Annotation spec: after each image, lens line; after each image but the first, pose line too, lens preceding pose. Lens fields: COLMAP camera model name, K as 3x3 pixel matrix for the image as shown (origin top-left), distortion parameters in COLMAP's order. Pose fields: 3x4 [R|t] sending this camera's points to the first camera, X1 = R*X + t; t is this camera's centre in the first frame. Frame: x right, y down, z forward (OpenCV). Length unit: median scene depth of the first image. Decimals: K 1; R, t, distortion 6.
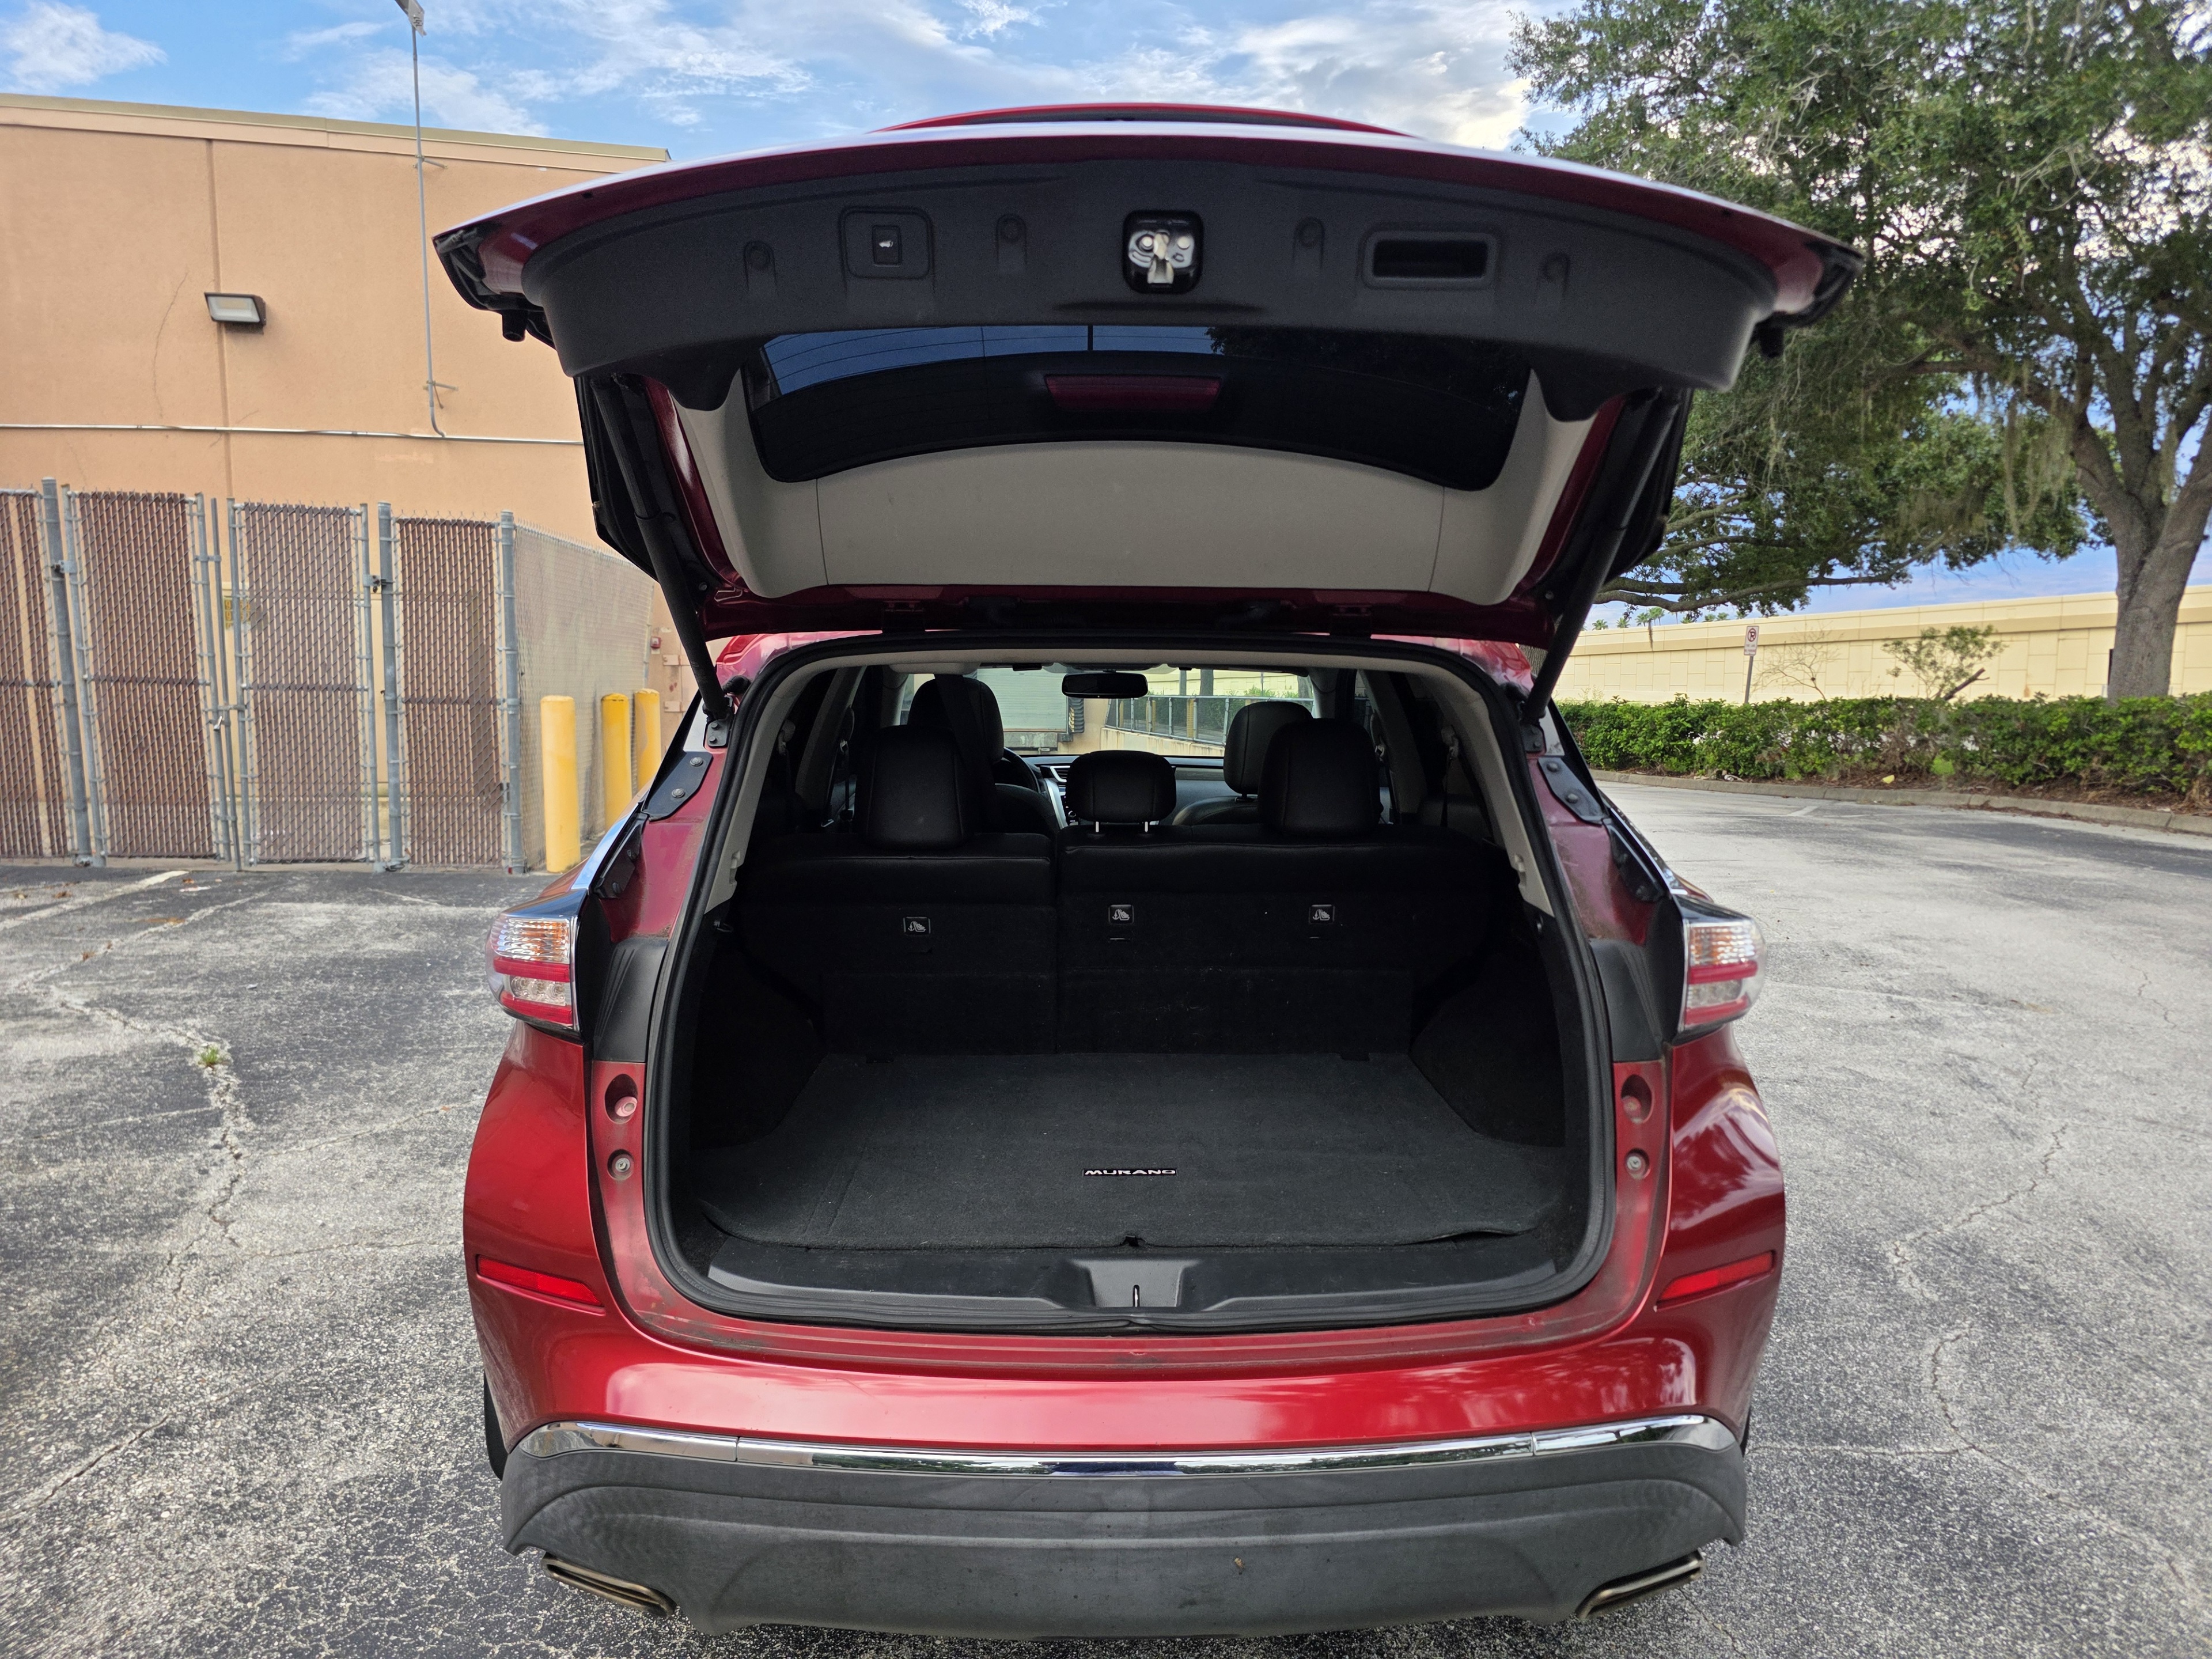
lens RADIAL K [[1507.9, 0, 1156.6], [0, 1507.9, 849.3], [0, 0, 1]] dist [0.048020, -0.038807]
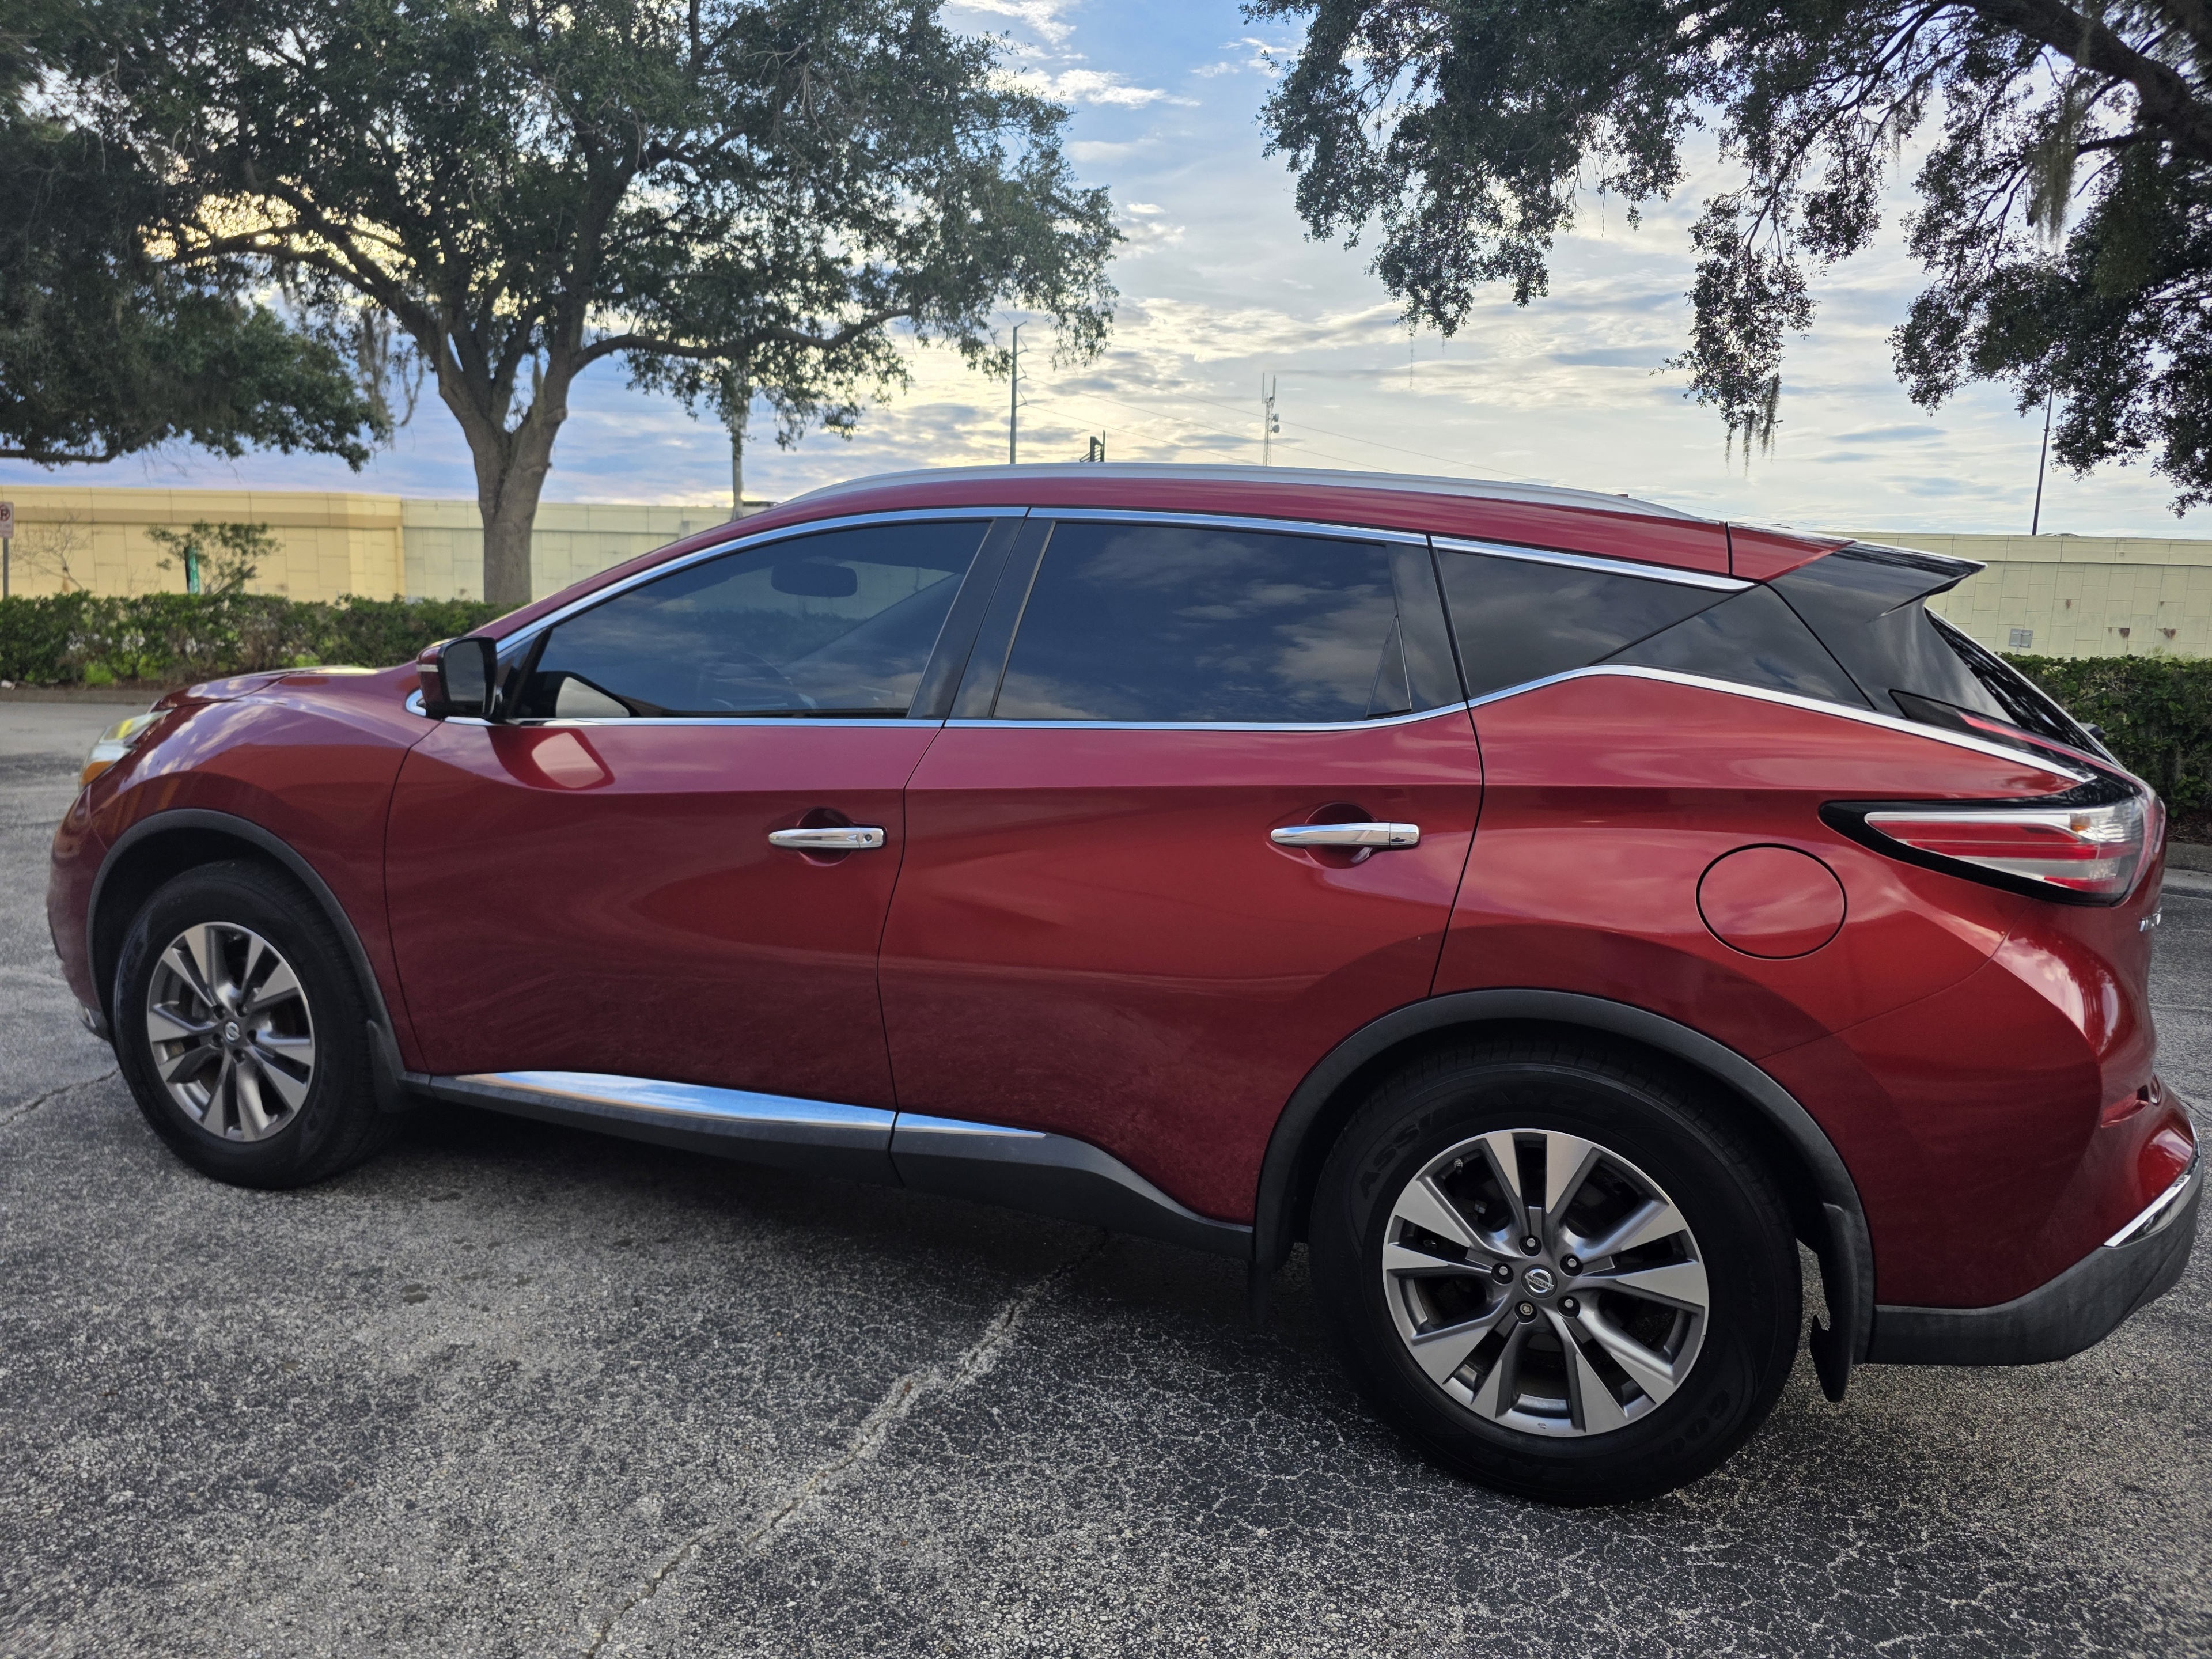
lens RADIAL K [[1474.9, 0, 1154.0], [0, 1474.9, 822.8], [0, 0, 1]] dist [0.043127, -0.029734]
pose [[0.372438, -0.116957, 0.920658, -0.431758], [0.069224, 0.992765, 0.098114, -0.025391], [-0.925472, 0.027191, 0.377839, 0.316597]]
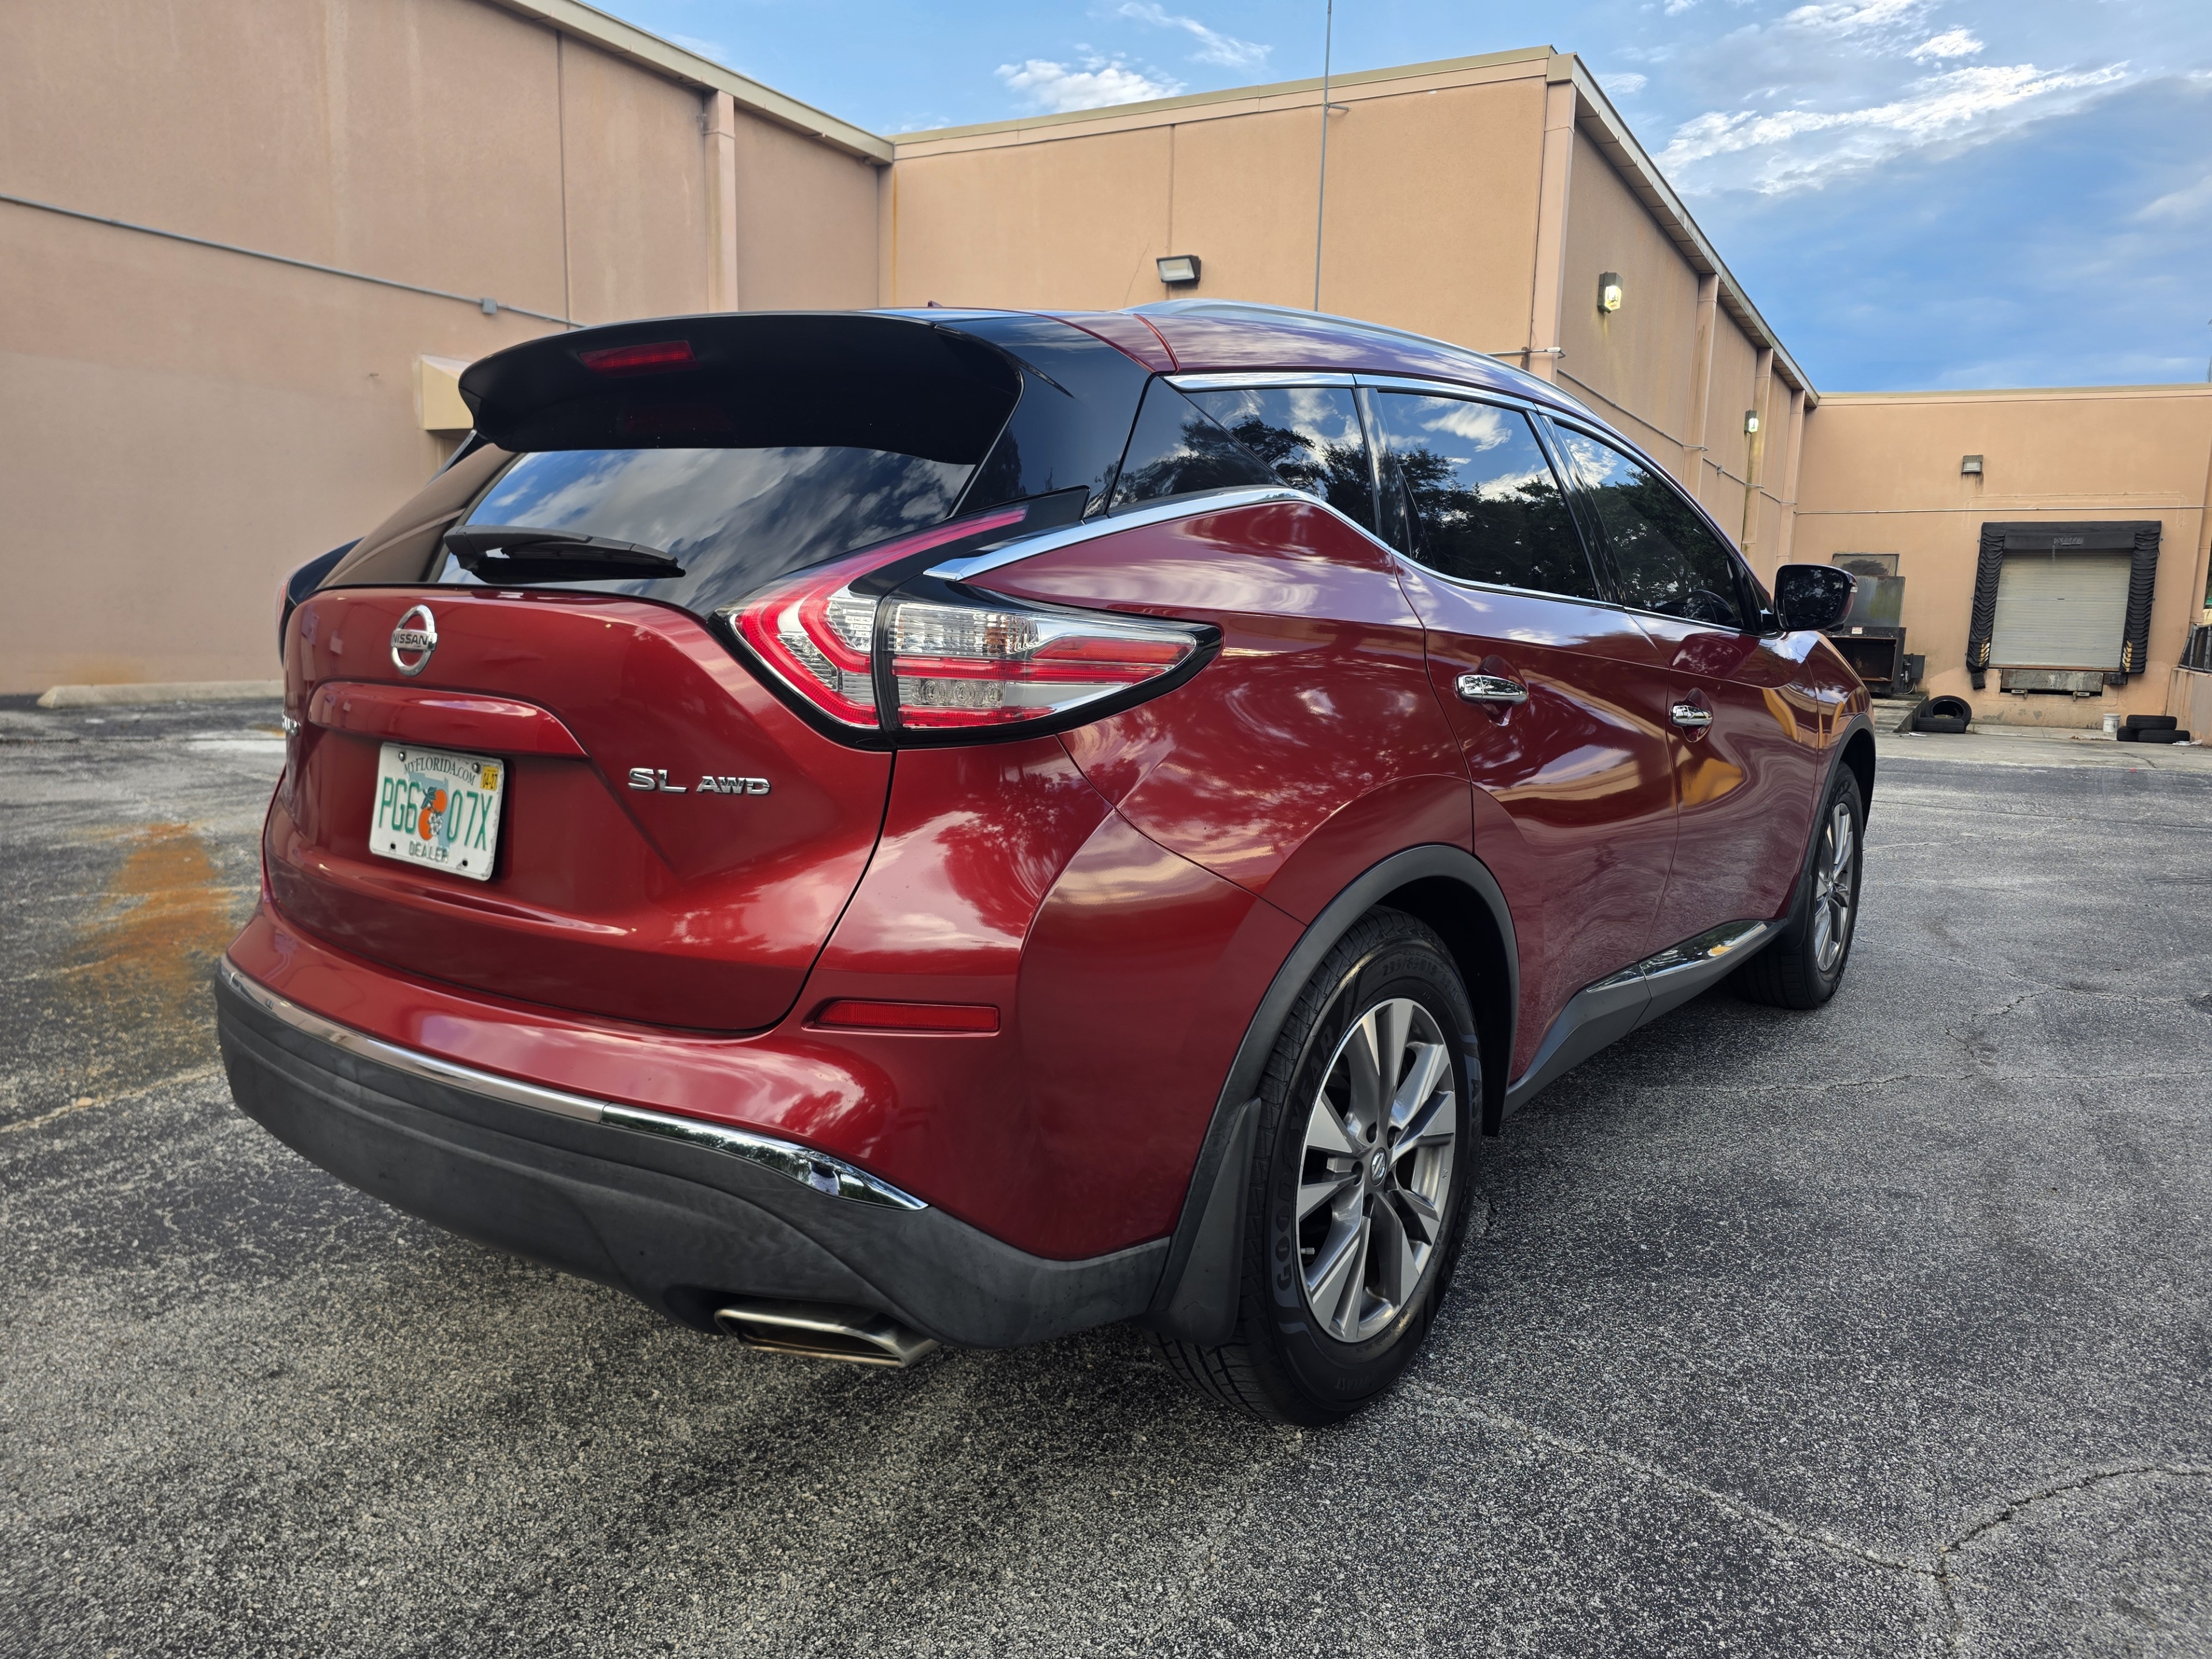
lens RADIAL K [[1520.7, 0, 1128.6], [0, 1520.7, 838.4], [0, 0, 1]] dist [0.045631, -0.035658]
pose [[0.772941, 0.102306, -0.626175, 0.254232], [-0.085108, 0.994713, 0.057463, 0.029873], [0.628744, 0.008877, 0.777562, 0.111128]]
